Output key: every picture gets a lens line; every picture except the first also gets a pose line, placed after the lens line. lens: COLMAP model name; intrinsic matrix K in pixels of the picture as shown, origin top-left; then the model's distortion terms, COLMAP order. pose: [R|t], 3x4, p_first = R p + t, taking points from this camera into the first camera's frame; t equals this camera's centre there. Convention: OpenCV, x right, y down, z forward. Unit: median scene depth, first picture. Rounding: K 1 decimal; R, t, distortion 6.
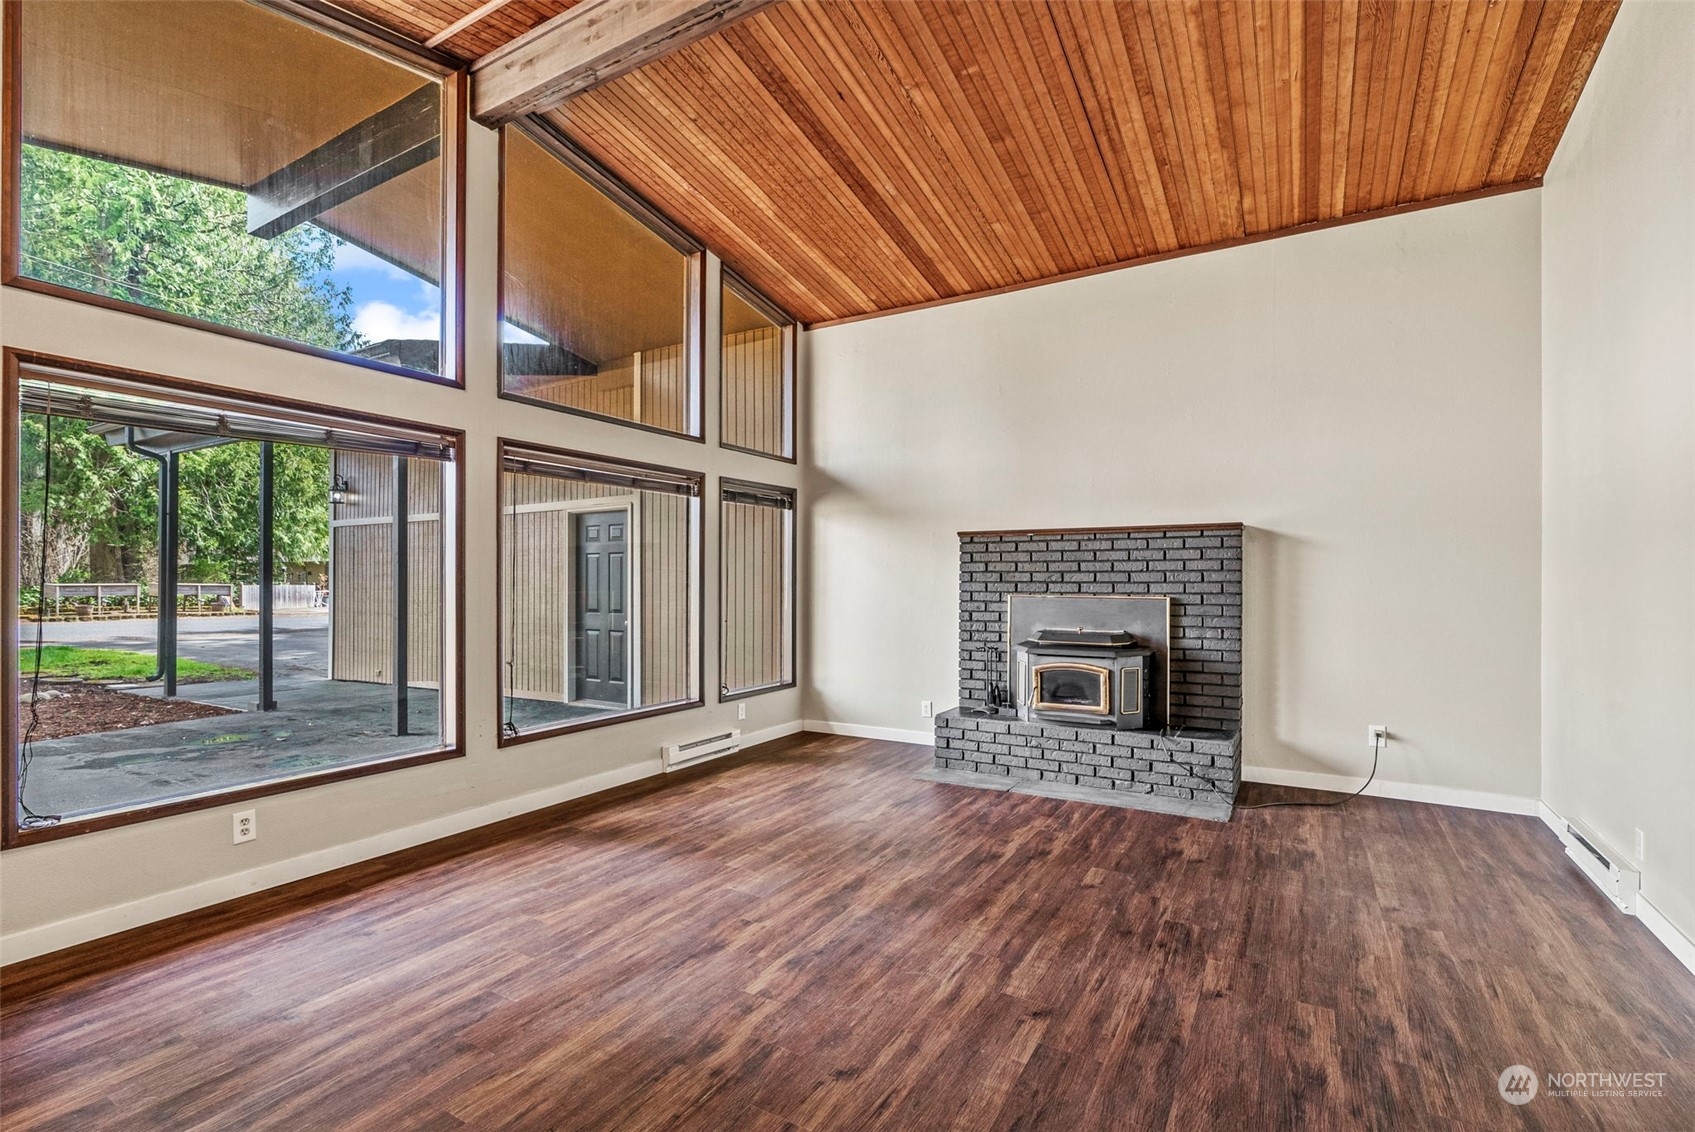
lens RADIAL K [[782.2, 0, 847.5], [0, 782.2, 566.0], [0, 0, 1]] dist [-0.014325, 0.009211]
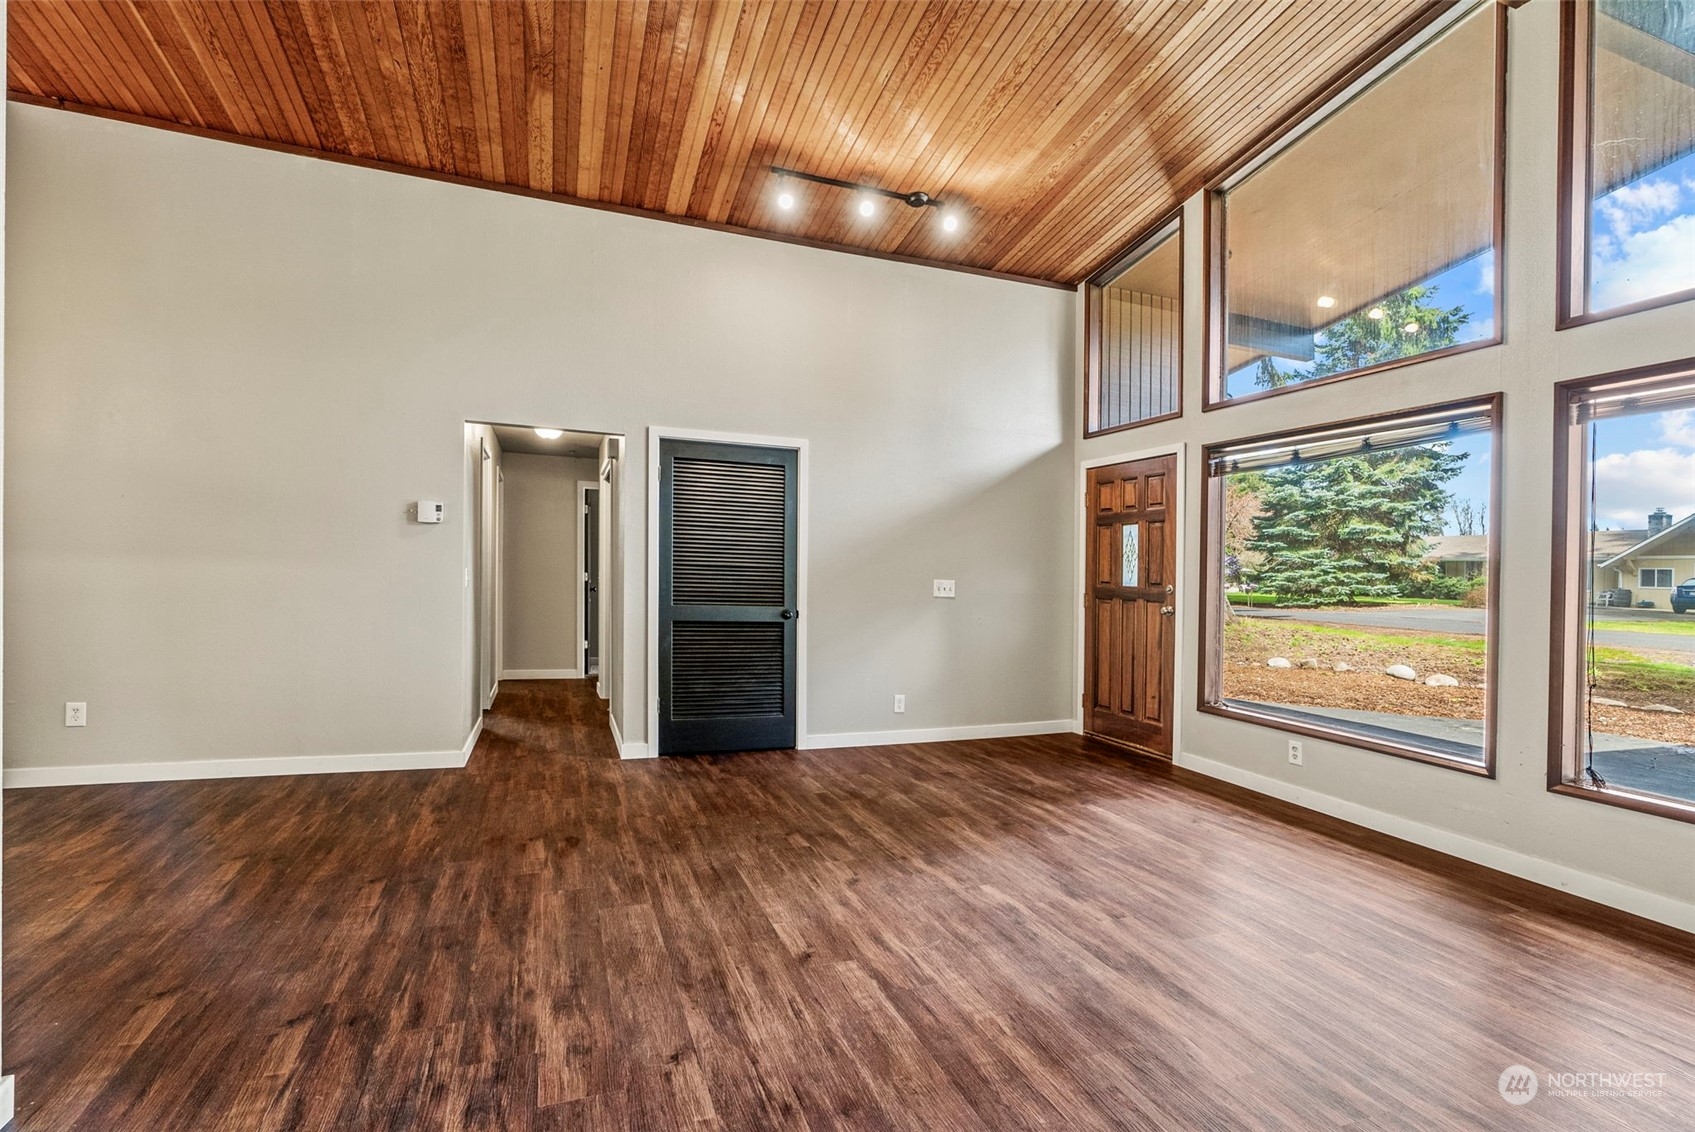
lens RADIAL K [[782.2, 0, 847.5], [0, 782.2, 566.0], [0, 0, 1]] dist [-0.014325, 0.009211]
pose [[-0.629792, -0.028370, -0.776245, 0.539816], [-0.015854, 0.999594, -0.023670, 0.042072], [0.776602, -0.002600, -0.629987, 0.889516]]
